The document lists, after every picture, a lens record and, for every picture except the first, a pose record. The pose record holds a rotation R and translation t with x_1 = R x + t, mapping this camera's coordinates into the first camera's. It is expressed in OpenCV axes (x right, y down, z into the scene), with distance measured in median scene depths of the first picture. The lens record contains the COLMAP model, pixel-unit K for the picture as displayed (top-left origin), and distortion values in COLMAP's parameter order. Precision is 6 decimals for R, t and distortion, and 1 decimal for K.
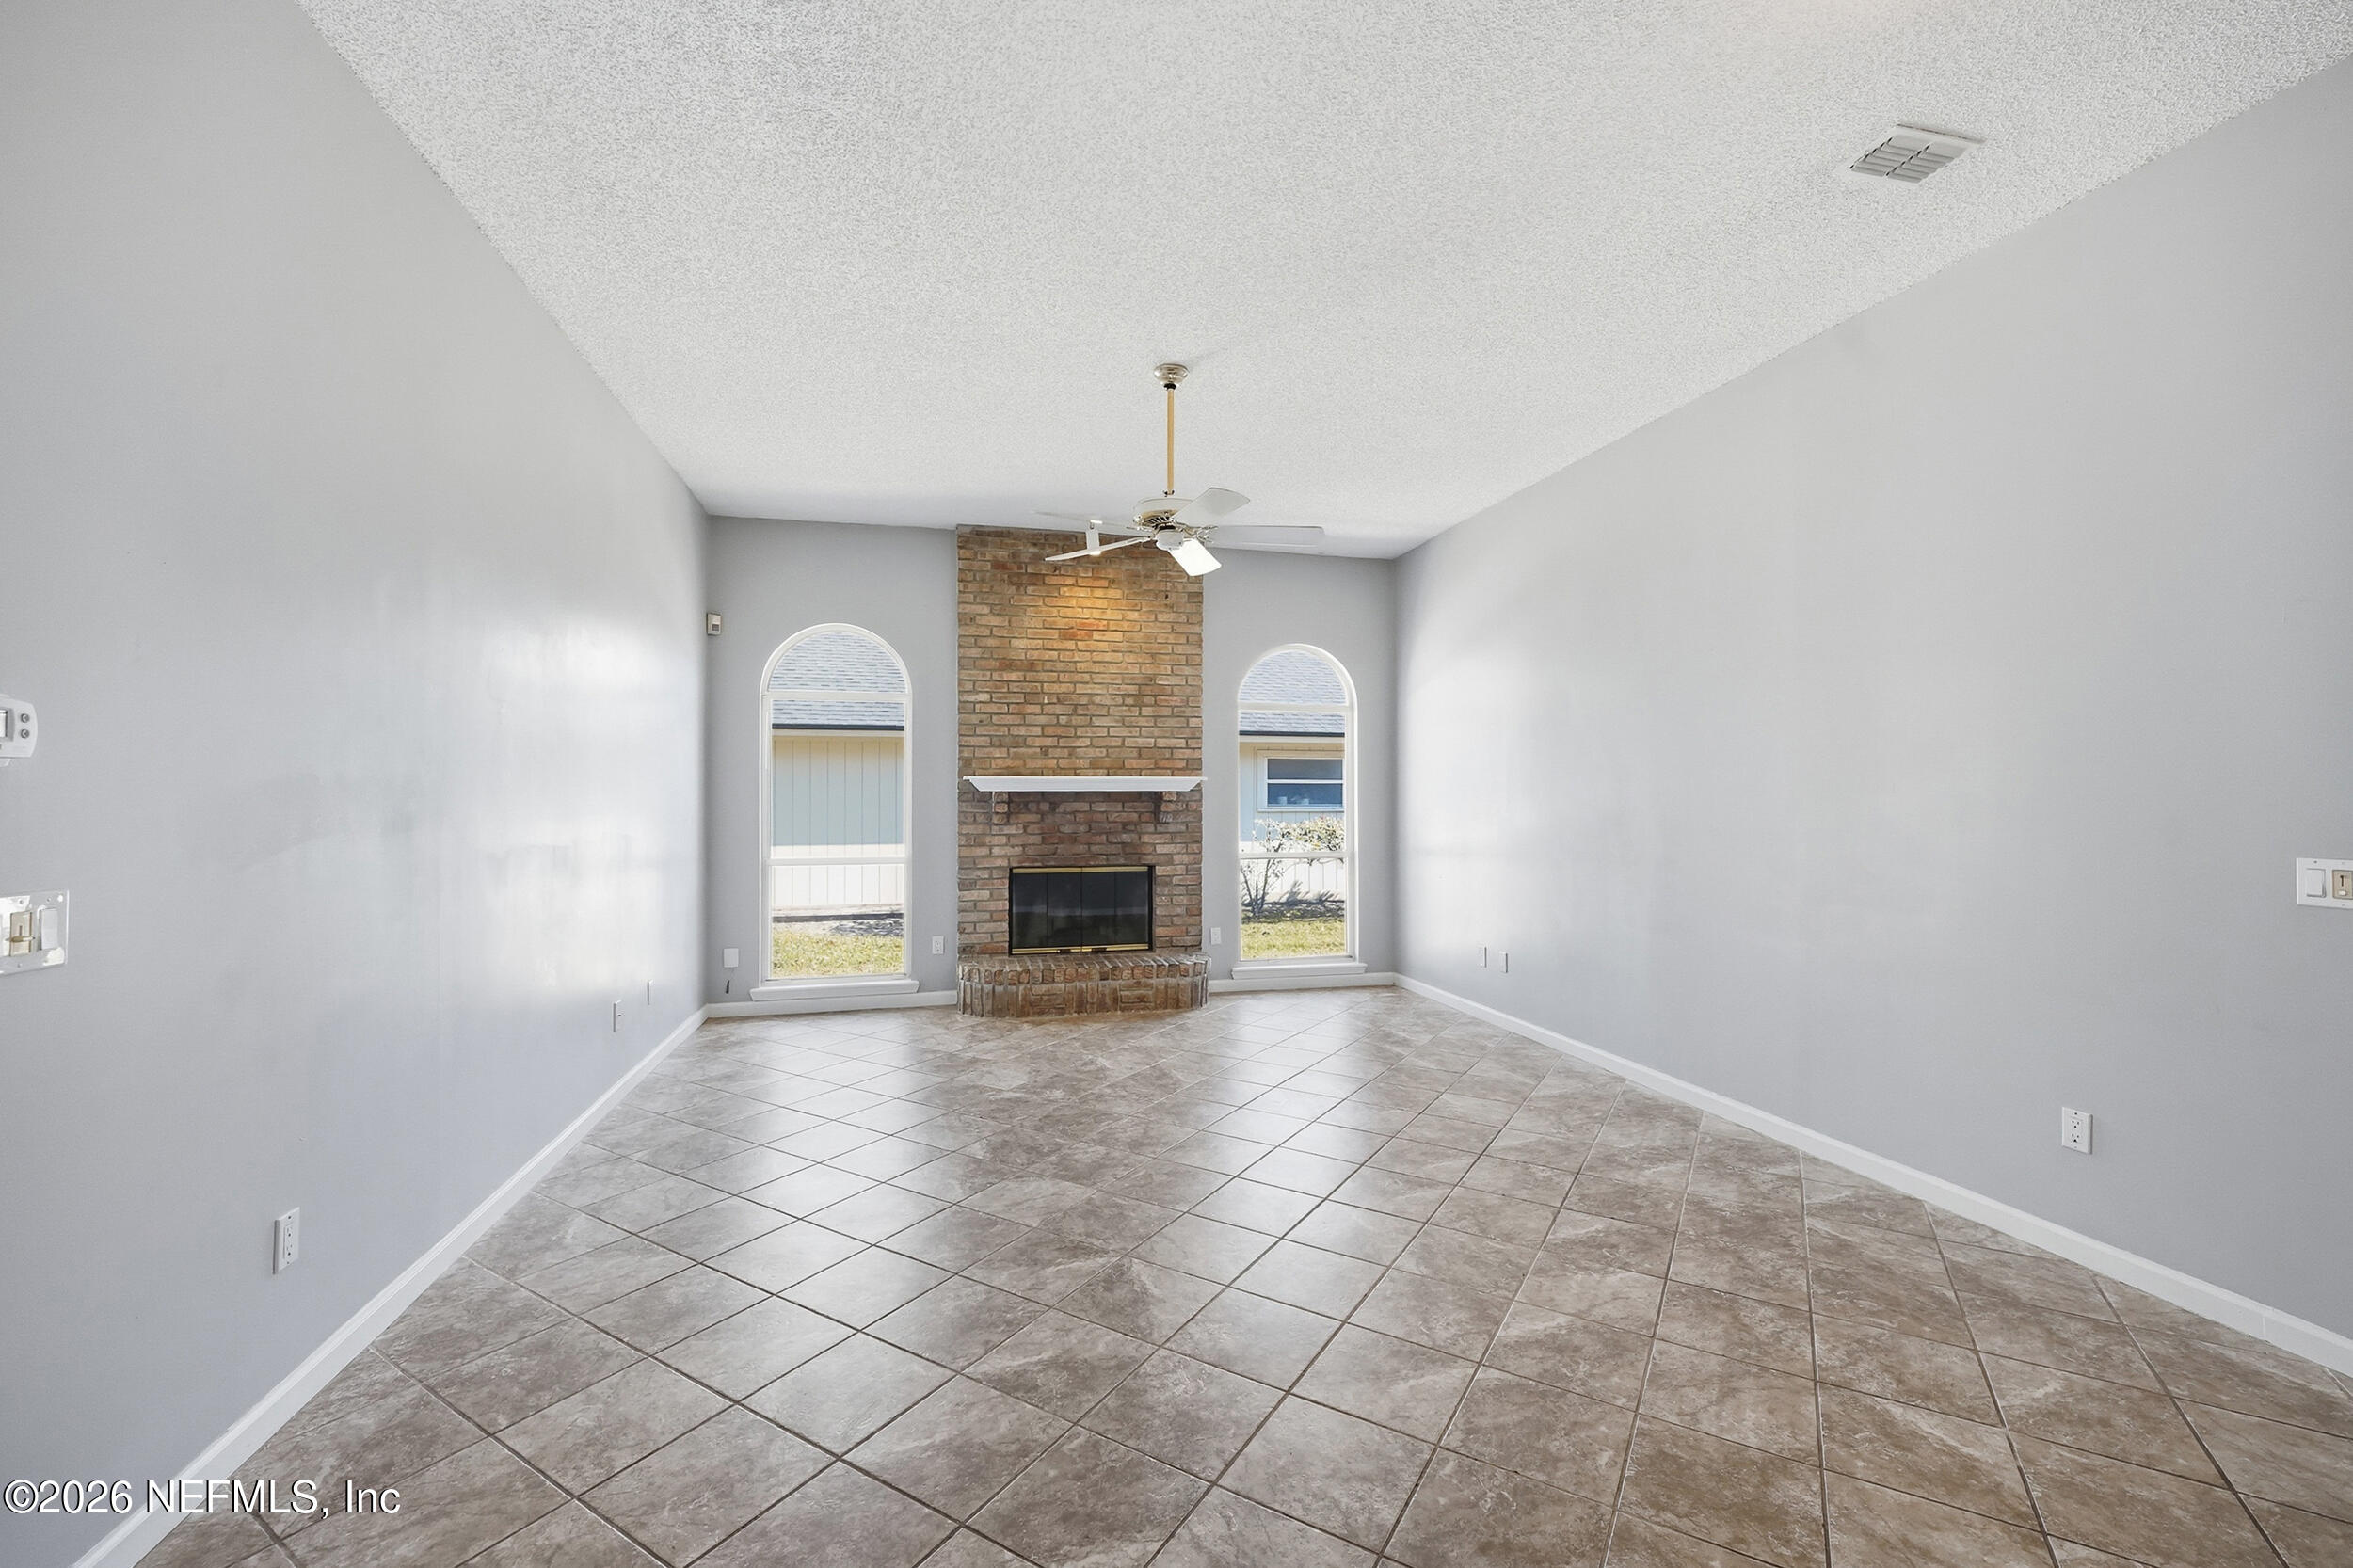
lens RADIAL K [[980.4, 0, 1180.0], [0, 980.4, 787.0], [0, 0, 1]] dist [-0.002951, 0.000421]
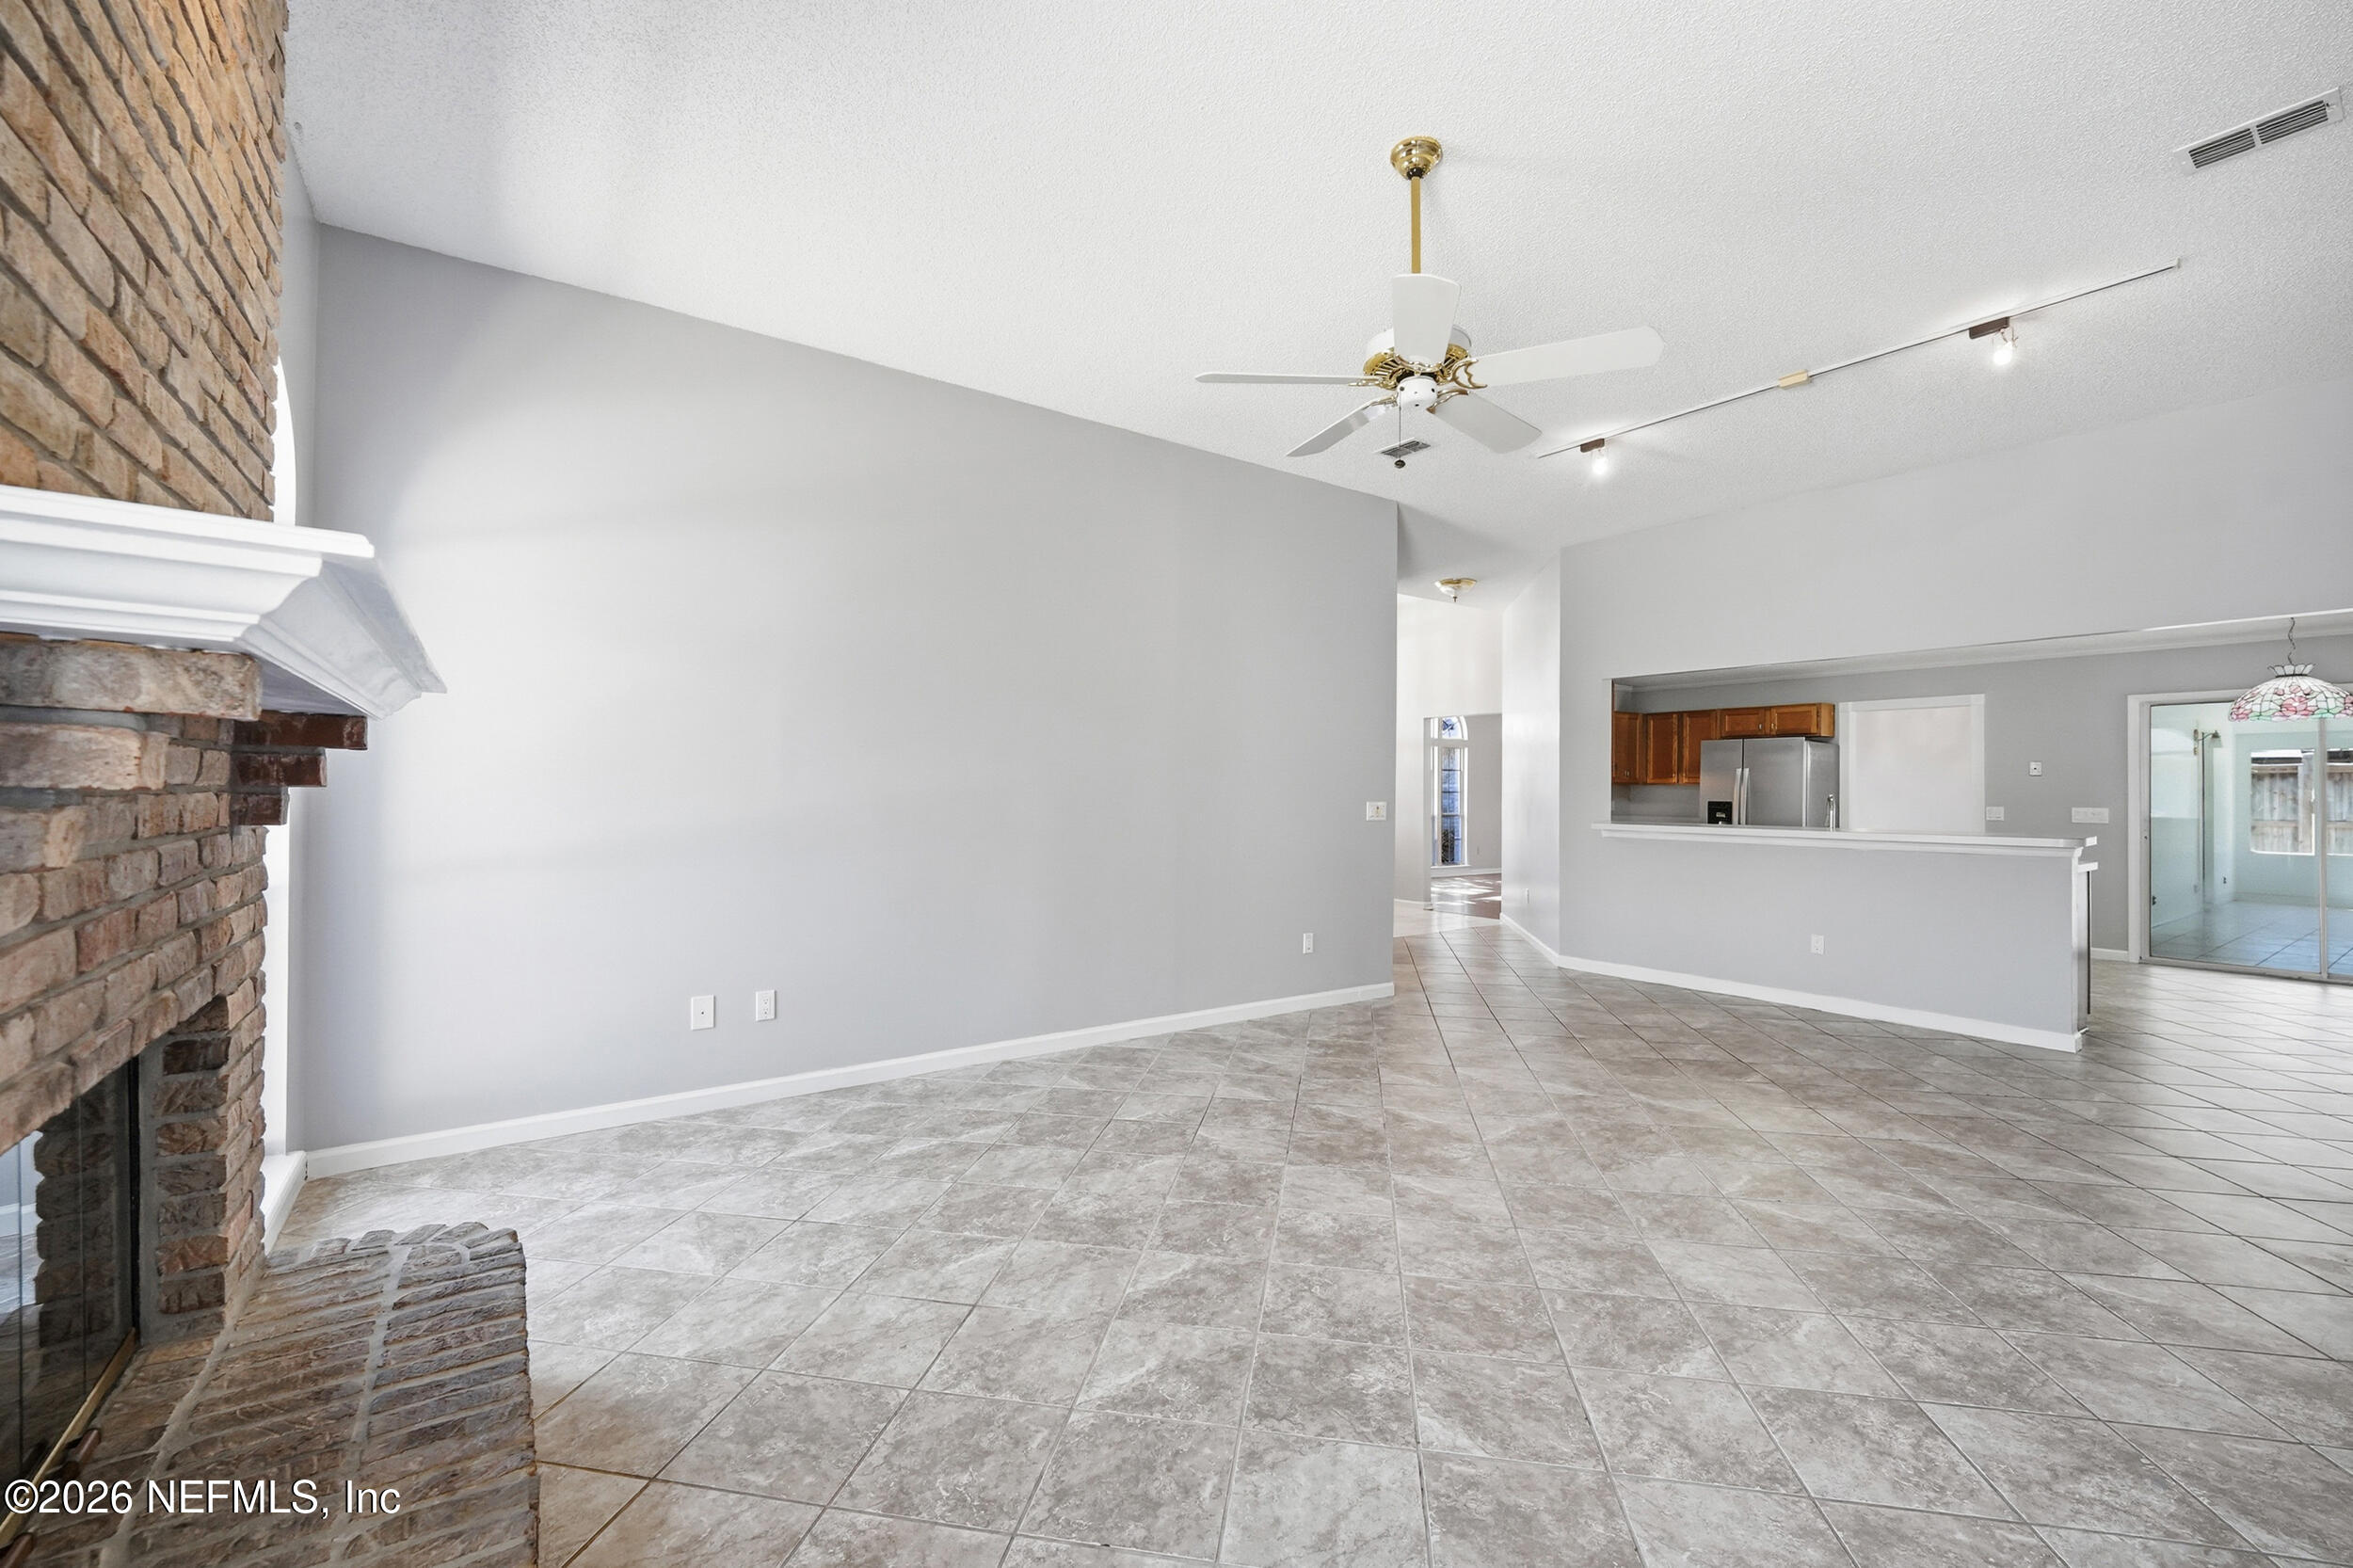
lens RADIAL K [[980.4, 0, 1180.3], [0, 980.4, 789.7], [0, 0, 1]] dist [-0.002951, 0.000421]
pose [[-0.364323, -0.003894, 0.931265, -0.369681], [-0.016503, 0.999861, -0.002275, 0.022286], [-0.931127, -0.016198, -0.364336, 0.878844]]
